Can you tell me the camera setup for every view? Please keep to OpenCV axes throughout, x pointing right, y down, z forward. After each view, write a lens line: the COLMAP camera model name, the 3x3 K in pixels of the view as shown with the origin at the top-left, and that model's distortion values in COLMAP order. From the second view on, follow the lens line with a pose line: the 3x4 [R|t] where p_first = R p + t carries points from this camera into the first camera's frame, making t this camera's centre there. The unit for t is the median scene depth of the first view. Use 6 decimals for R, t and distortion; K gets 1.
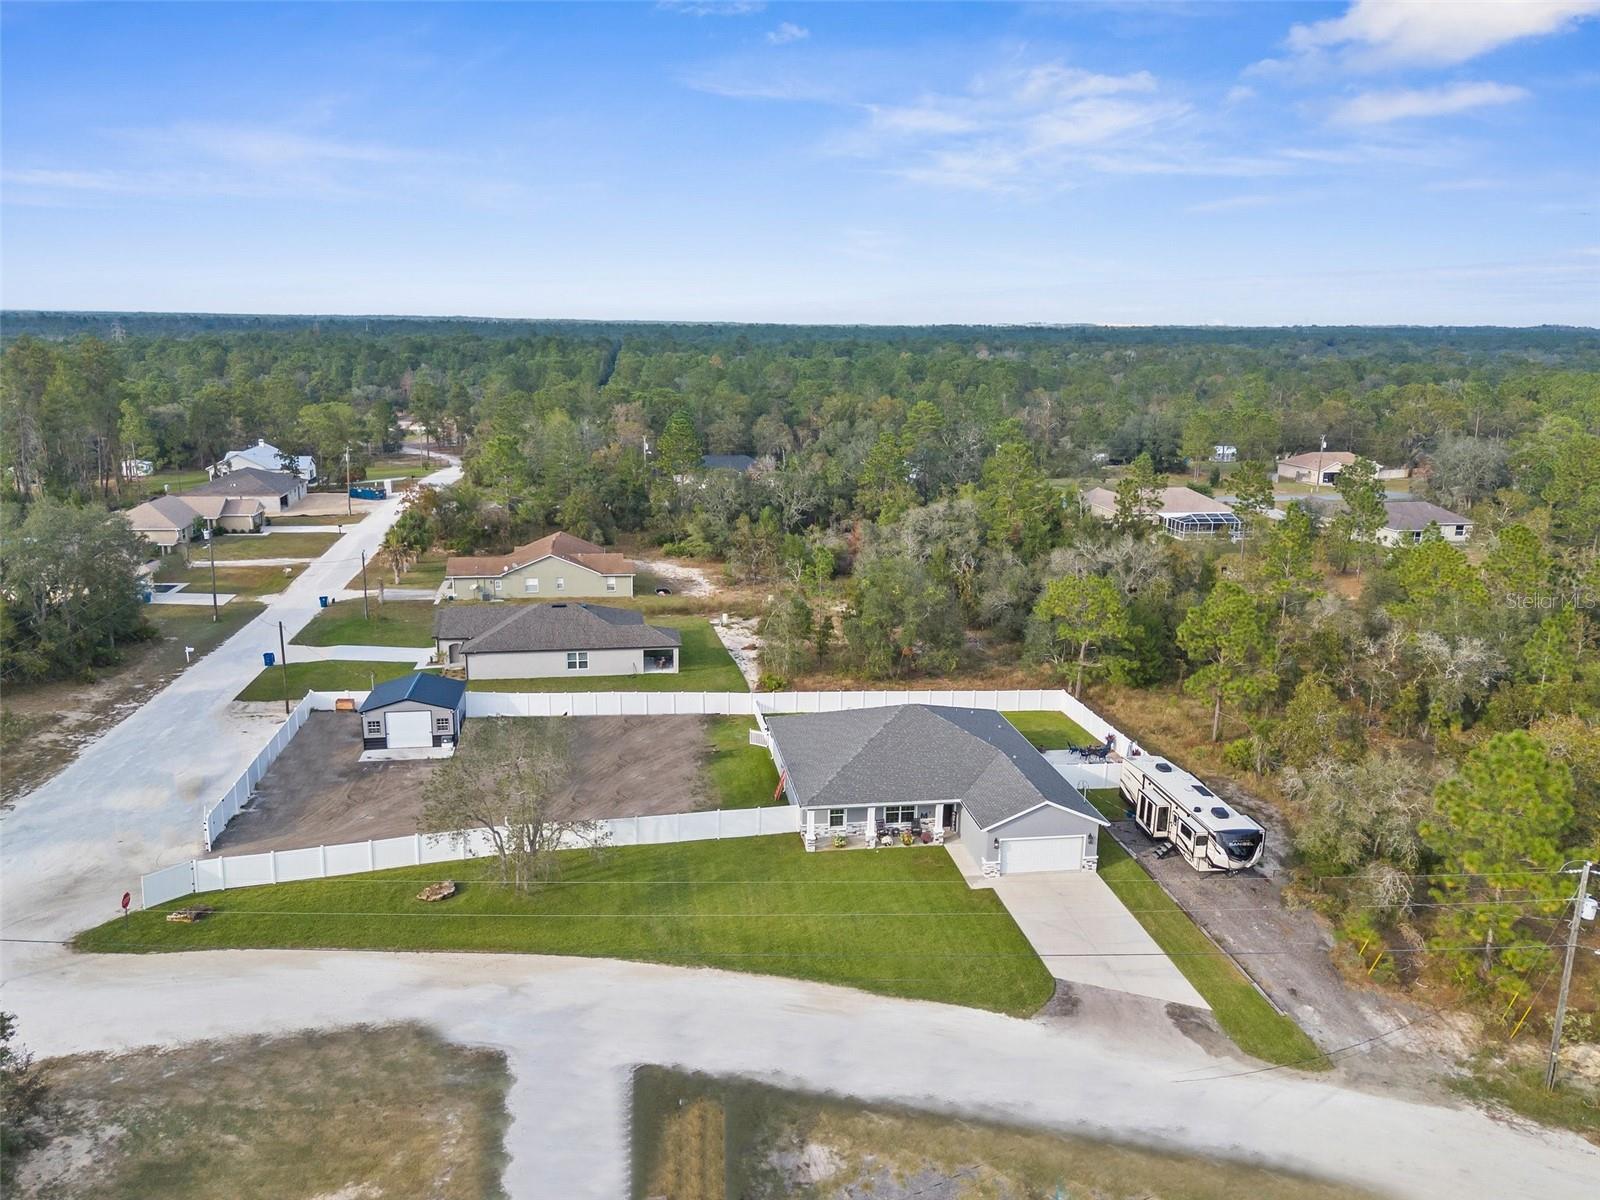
lens RADIAL K [[1174.5, 0, 800.0], [0, 1174.5, 600.0], [0, 0, 1]] dist [0.126675, -0.188764]
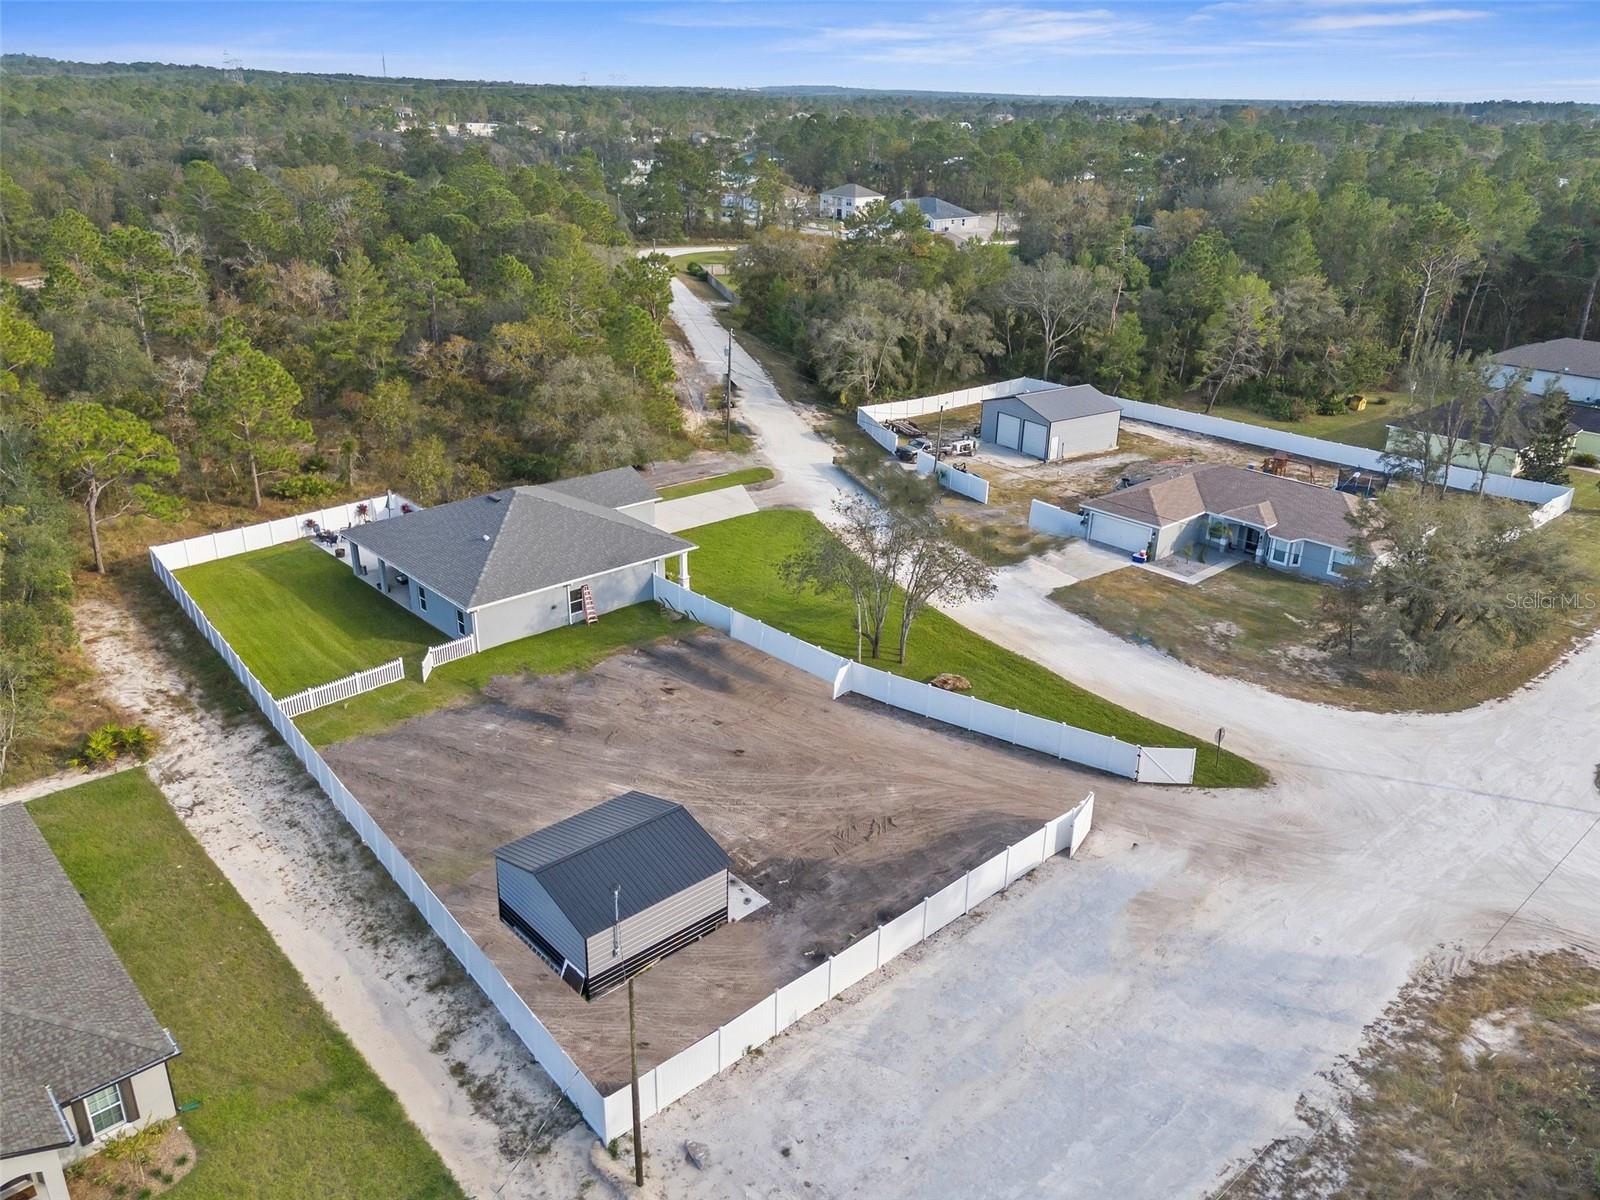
lens RADIAL K [[1175.3, 0, 800.0], [0, 1175.3, 600.0], [0, 0, 1]] dist [0.051880, -0.005184]
pose [[-0.549525, -0.352339, 0.757549, -0.720427], [0.163729, 0.843728, 0.511190, -0.263194], [-0.819278, 0.404944, -0.405961, 1.118284]]
